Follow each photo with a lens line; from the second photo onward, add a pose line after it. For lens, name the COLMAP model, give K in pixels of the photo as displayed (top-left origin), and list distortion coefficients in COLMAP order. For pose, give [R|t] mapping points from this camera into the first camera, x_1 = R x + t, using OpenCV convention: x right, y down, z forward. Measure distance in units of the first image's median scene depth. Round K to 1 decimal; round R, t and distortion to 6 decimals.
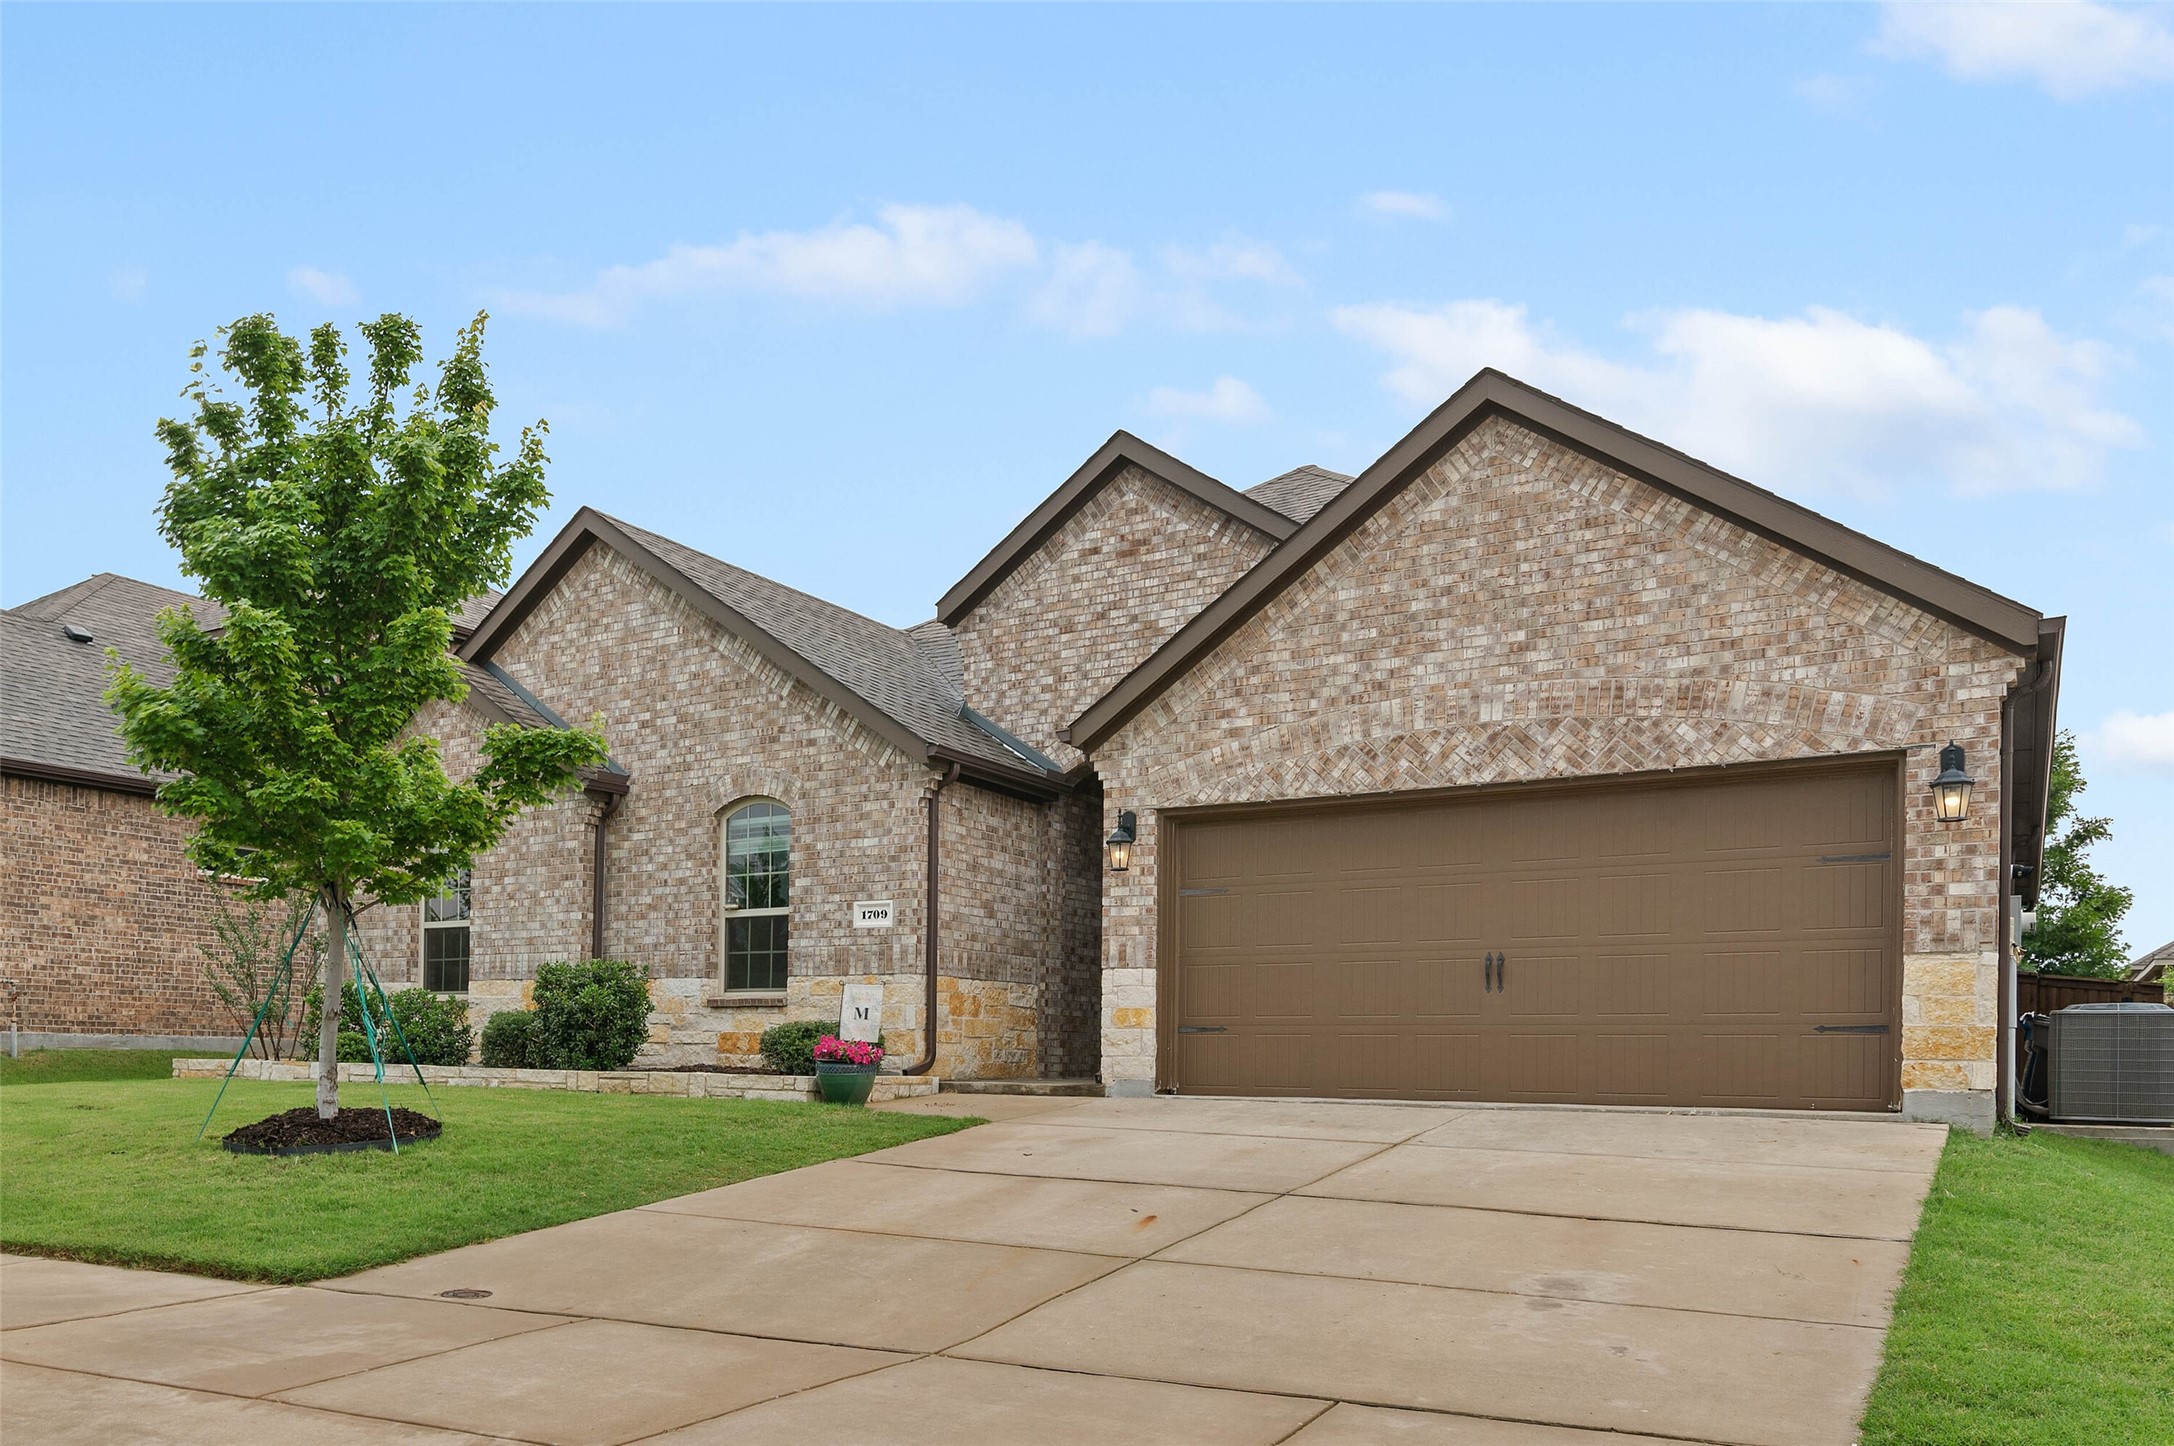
lens RADIAL K [[980.1, 0, 1087.7], [0, 980.1, 660.5], [0, 0, 1]] dist [0.002825, 0.000088]
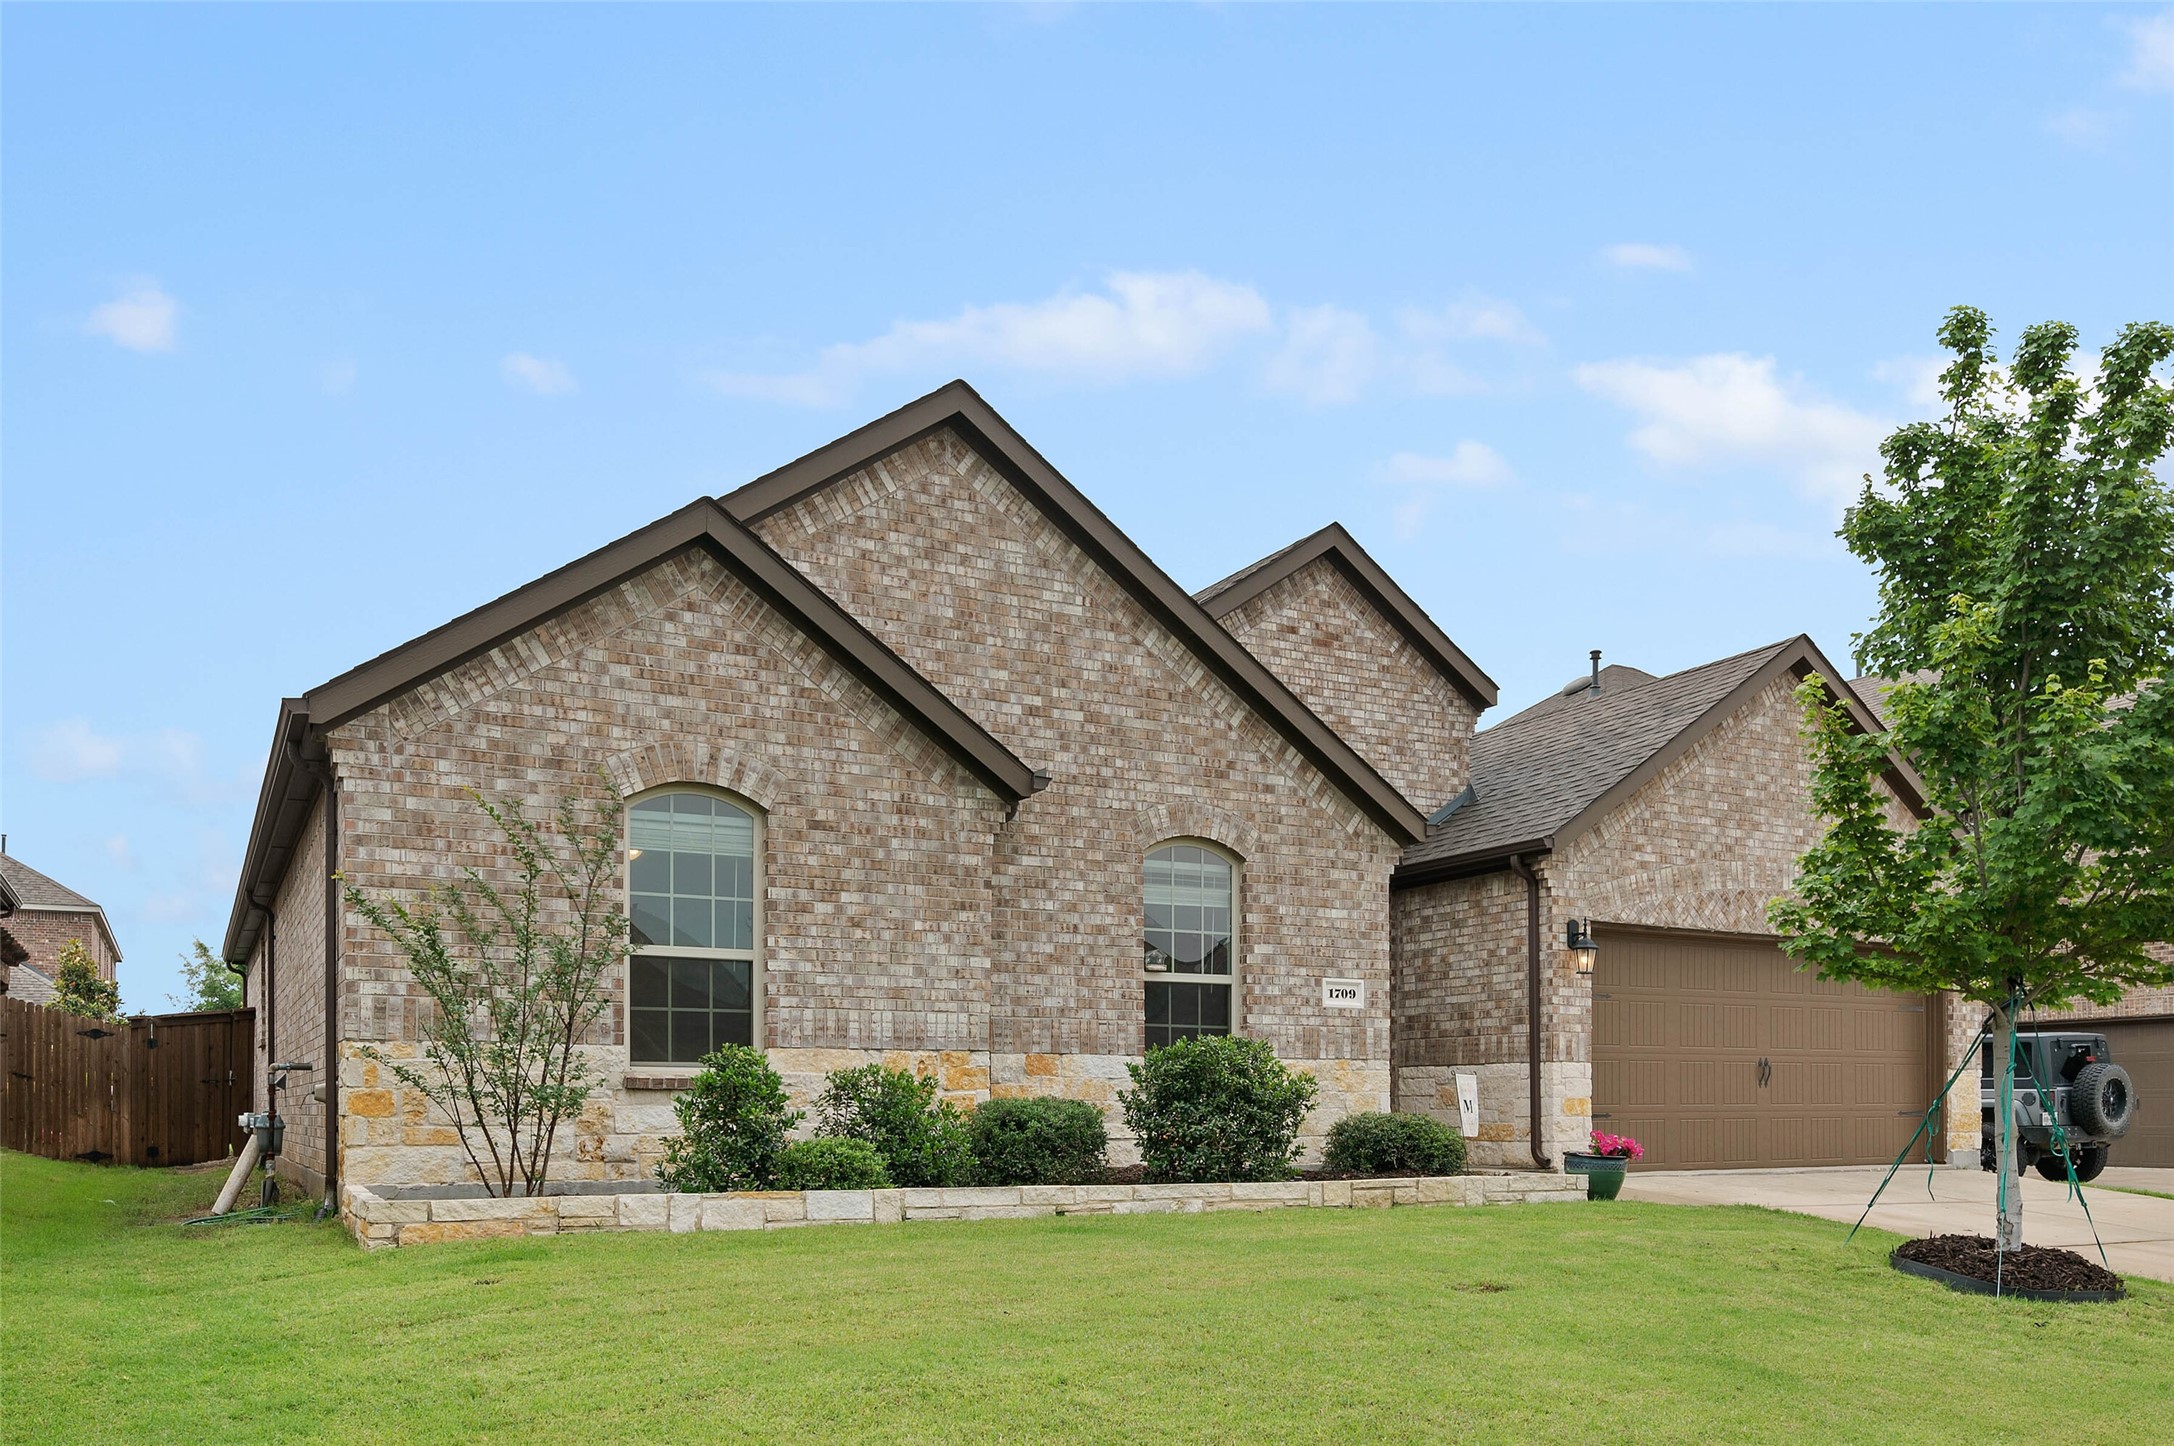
lens RADIAL K [[1012.9, 0, 1083.7], [0, 1012.9, 731.6], [0, 0, 1]] dist [-0.000758, 0.000146]
pose [[0.751148, 0.222178, 0.621622, -0.955087], [-0.235265, 0.969927, -0.062383, 0.126641], [-0.616788, -0.099387, 0.780829, 0.400578]]
